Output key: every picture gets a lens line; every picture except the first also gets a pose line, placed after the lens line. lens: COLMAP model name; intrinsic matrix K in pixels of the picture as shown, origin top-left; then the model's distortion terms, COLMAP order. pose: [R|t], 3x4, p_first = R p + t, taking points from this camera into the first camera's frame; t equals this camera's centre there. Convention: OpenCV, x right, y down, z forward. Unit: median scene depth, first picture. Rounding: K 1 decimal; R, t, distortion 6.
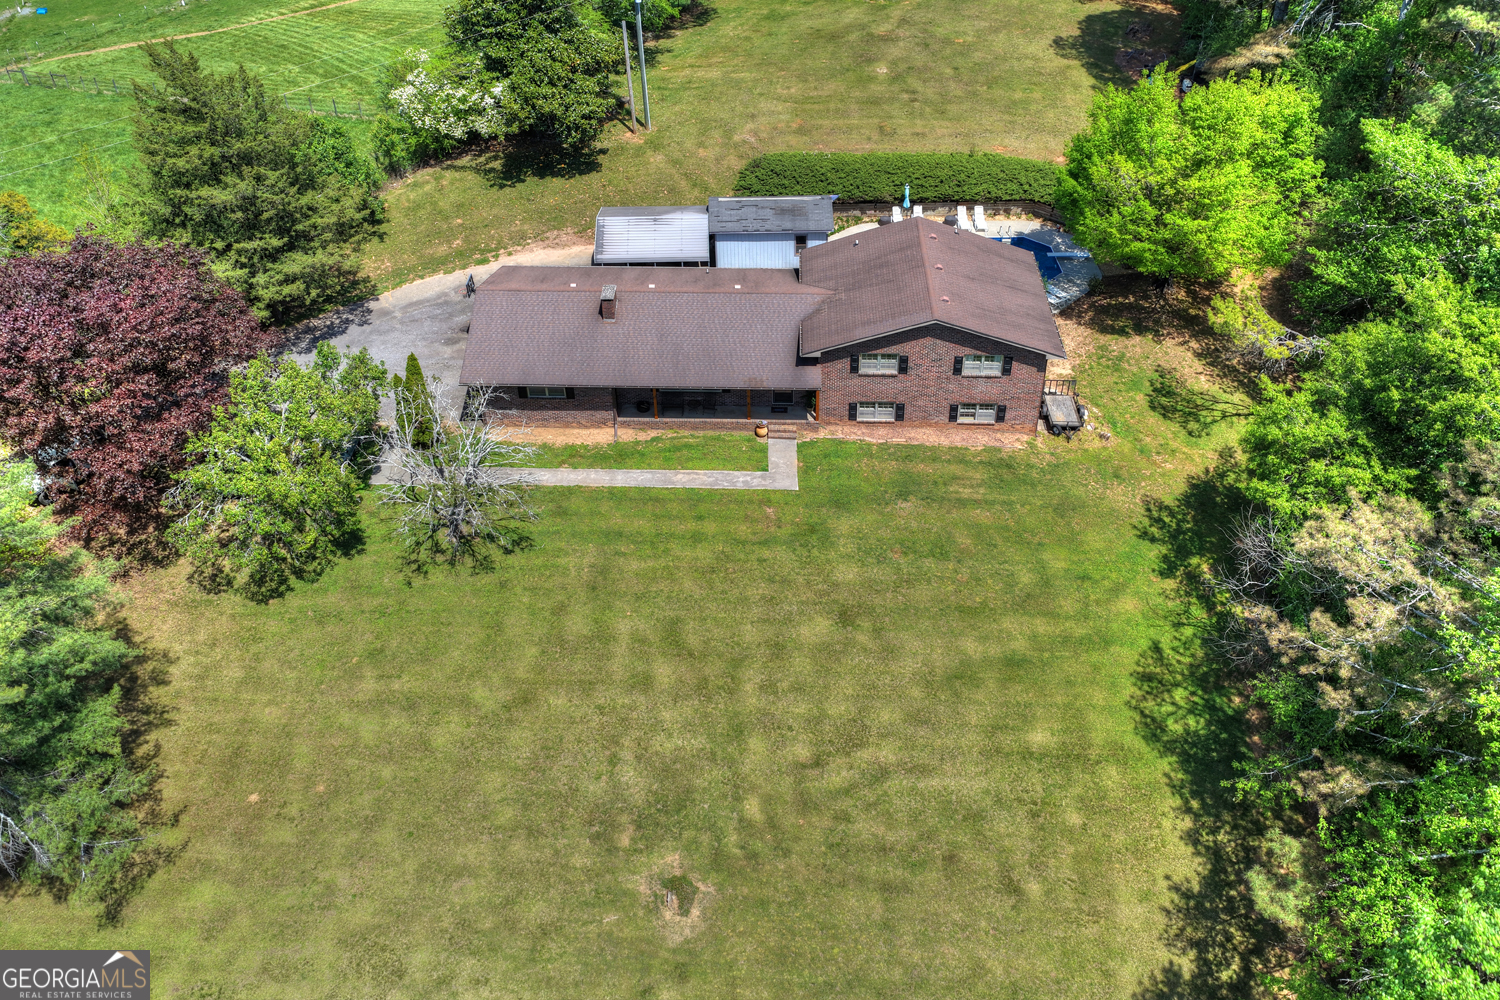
lens RADIAL K [[1424.4, 0, 750.0], [0, 1424.4, 500.0], [0, 0, 1]] dist [-0.001370, 0.000692]
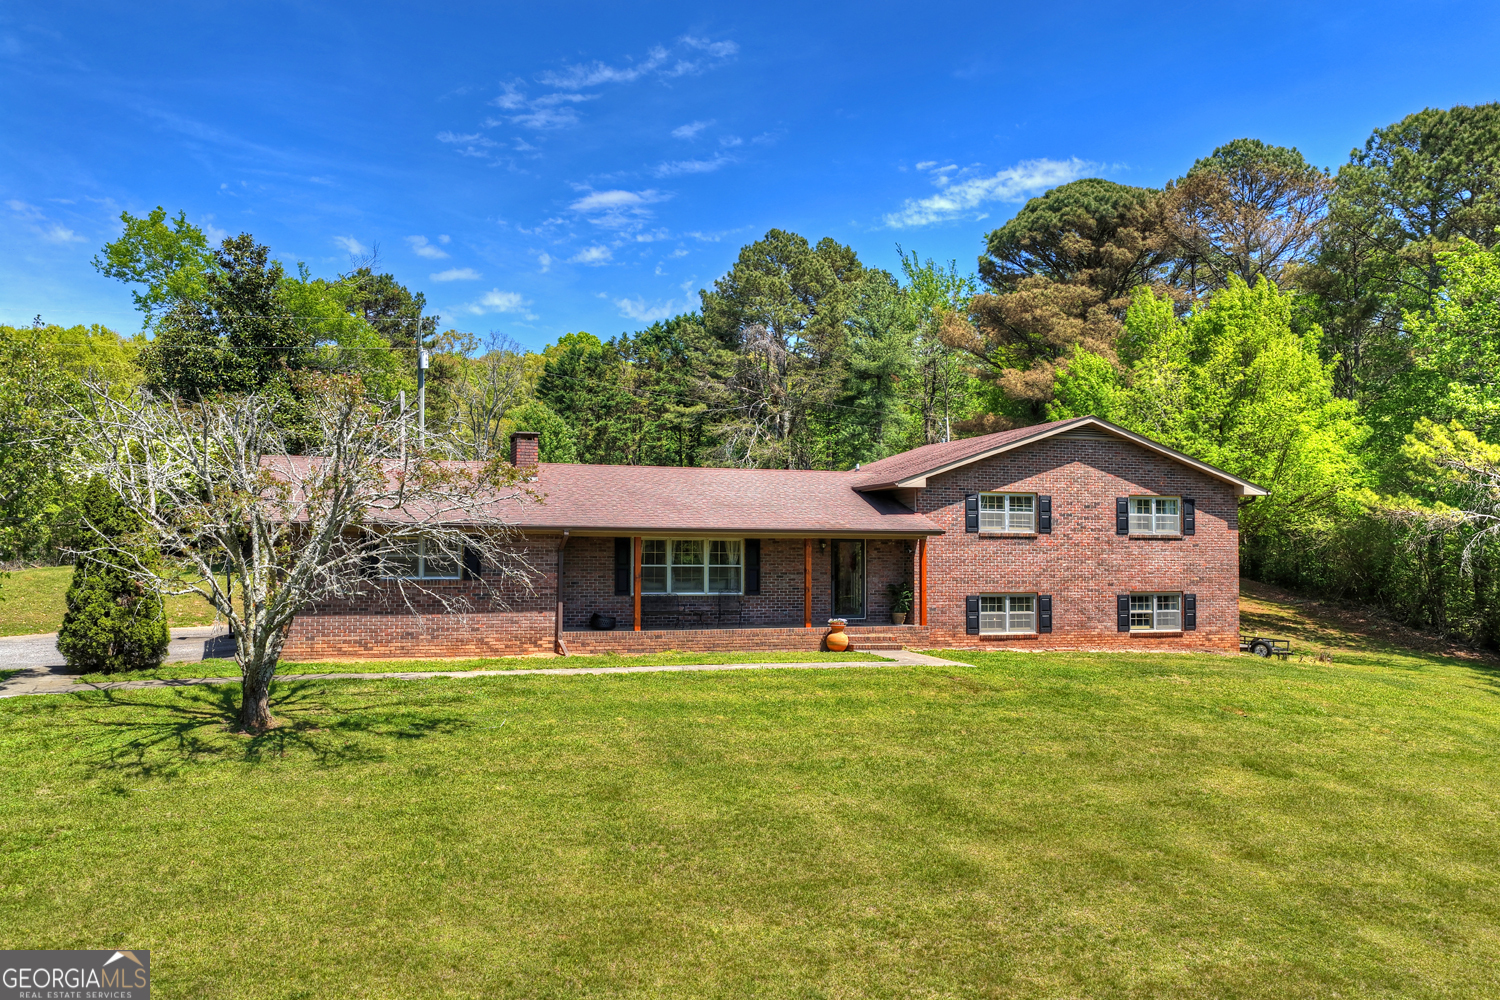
lens RADIAL K [[1282.9, 0, 773.1], [0, 1282.9, 498.0], [0, 0, 1]] dist [0.002988, 0.002451]
pose [[0.925931, 0.032342, 0.376305, -0.198778], [0.230035, 0.741926, -0.629786, 0.210928], [-0.299559, 0.669702, 0.679532, 0.663806]]
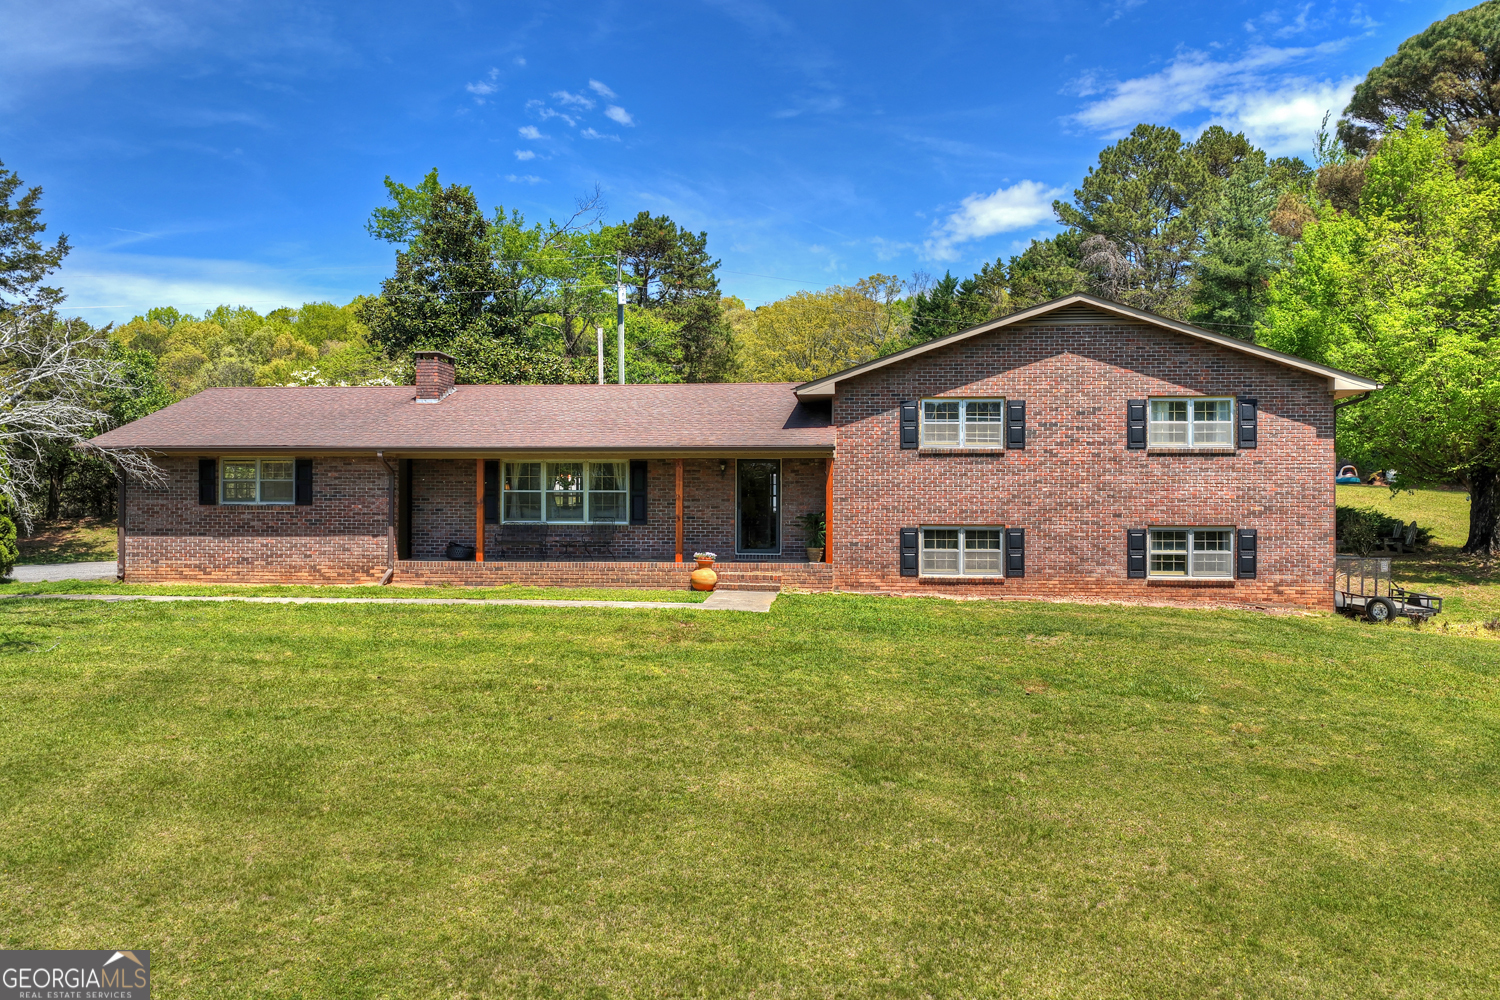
lens RADIAL K [[1282.9, 0, 773.1], [0, 1282.9, 498.0], [0, 0, 1]] dist [0.002988, 0.002451]
pose [[0.997821, 0.013320, -0.064615, 0.056492], [-0.051716, 0.766029, -0.640722, 0.192833], [0.040963, 0.642667, 0.765049, 0.693087]]
